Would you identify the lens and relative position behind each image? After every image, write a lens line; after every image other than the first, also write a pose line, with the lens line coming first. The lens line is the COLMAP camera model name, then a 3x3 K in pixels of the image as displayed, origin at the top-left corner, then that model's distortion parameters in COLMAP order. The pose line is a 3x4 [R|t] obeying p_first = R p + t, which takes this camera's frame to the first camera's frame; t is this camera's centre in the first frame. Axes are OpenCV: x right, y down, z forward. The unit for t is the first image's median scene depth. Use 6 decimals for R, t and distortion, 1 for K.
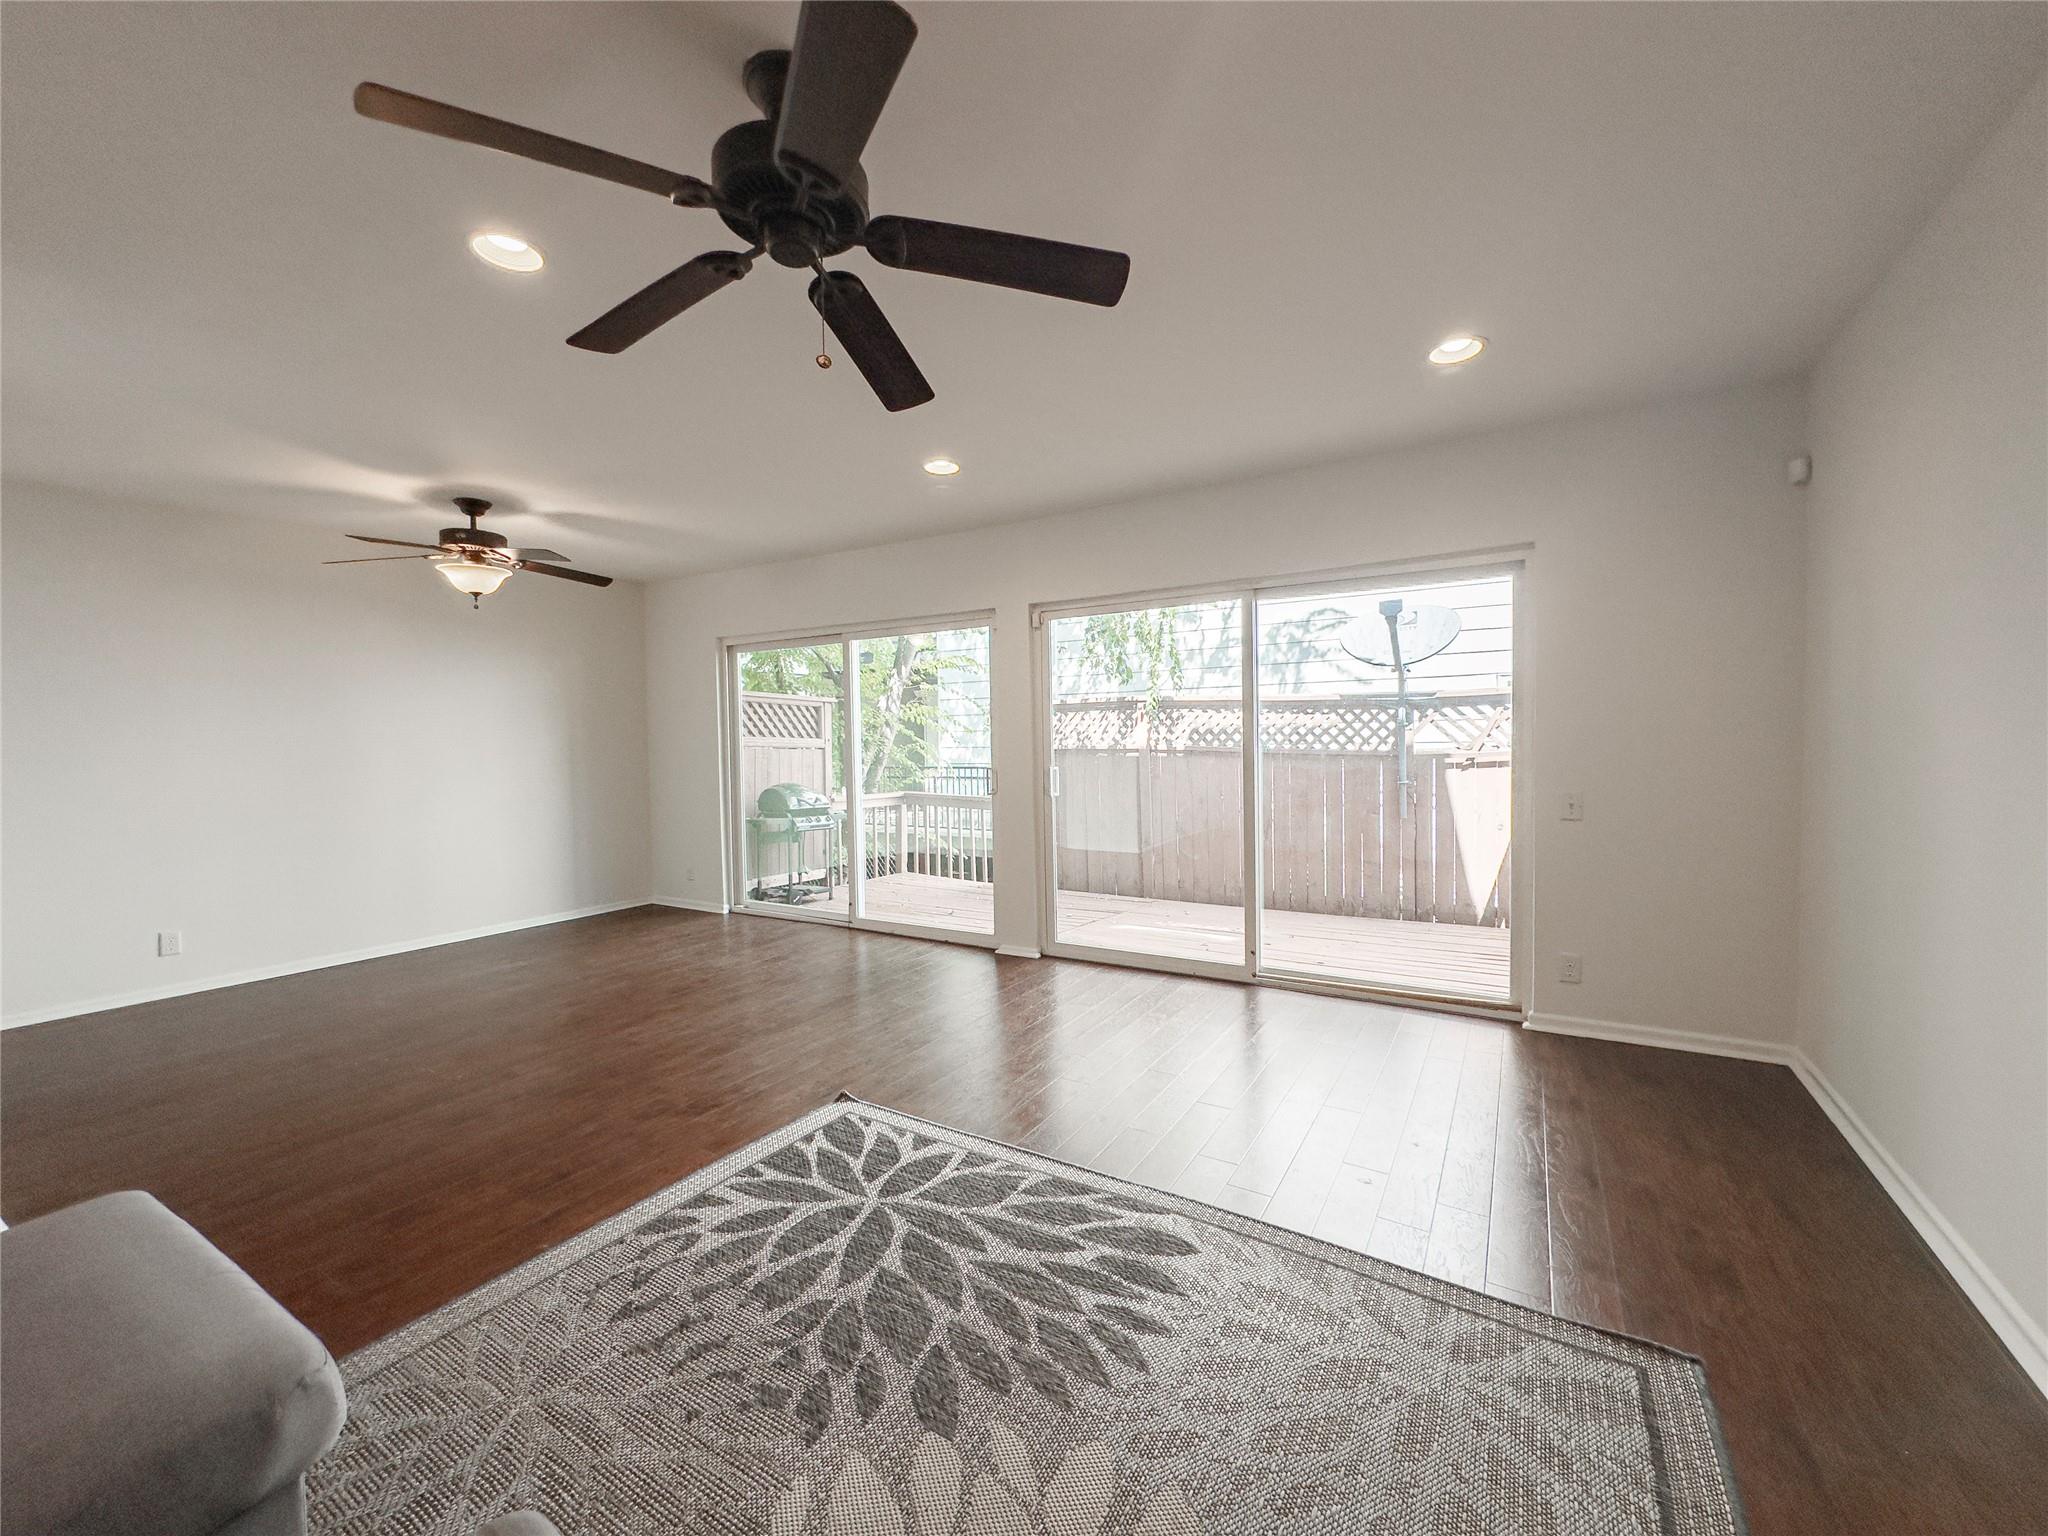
lens RADIAL K [[819.6, 0, 1019.9], [0, 819.6, 765.2], [0, 0, 1]] dist [-0.003447, 0.000823]
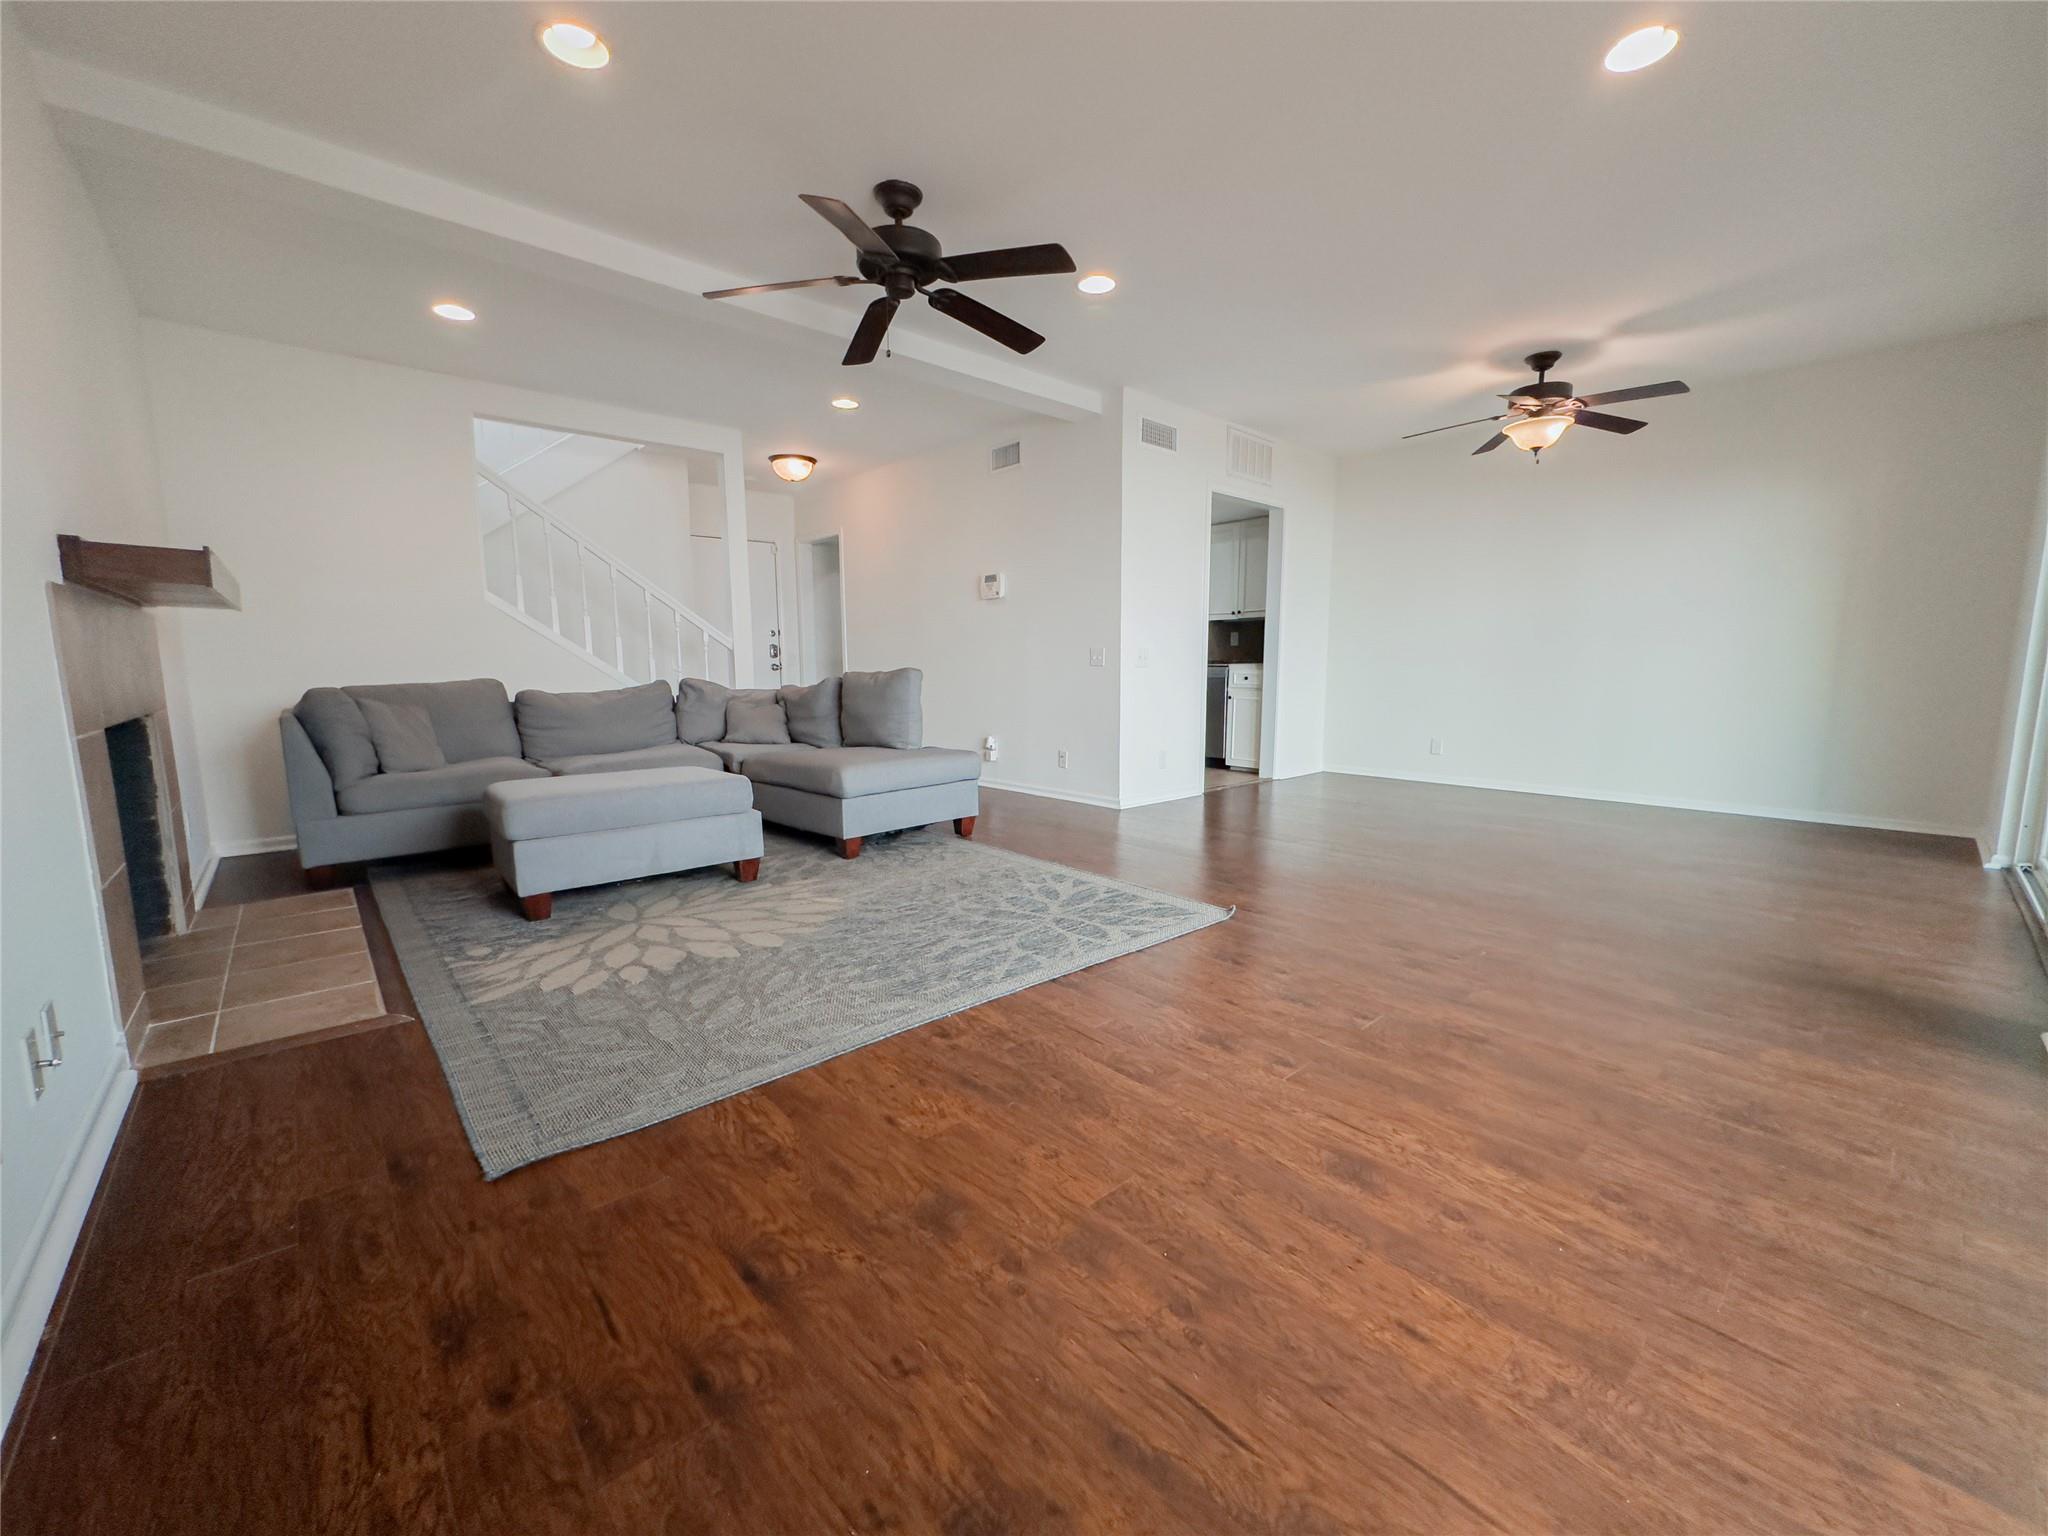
lens RADIAL K [[819.6, 0, 1021.9], [0, 819.6, 771.5], [0, 0, 1]] dist [-0.003447, 0.000823]
pose [[-0.287886, 0.142072, -0.947068, 1.016445], [-0.020945, 0.987764, 0.154543, 0.086871], [0.957436, 0.064327, -0.281388, 1.251722]]
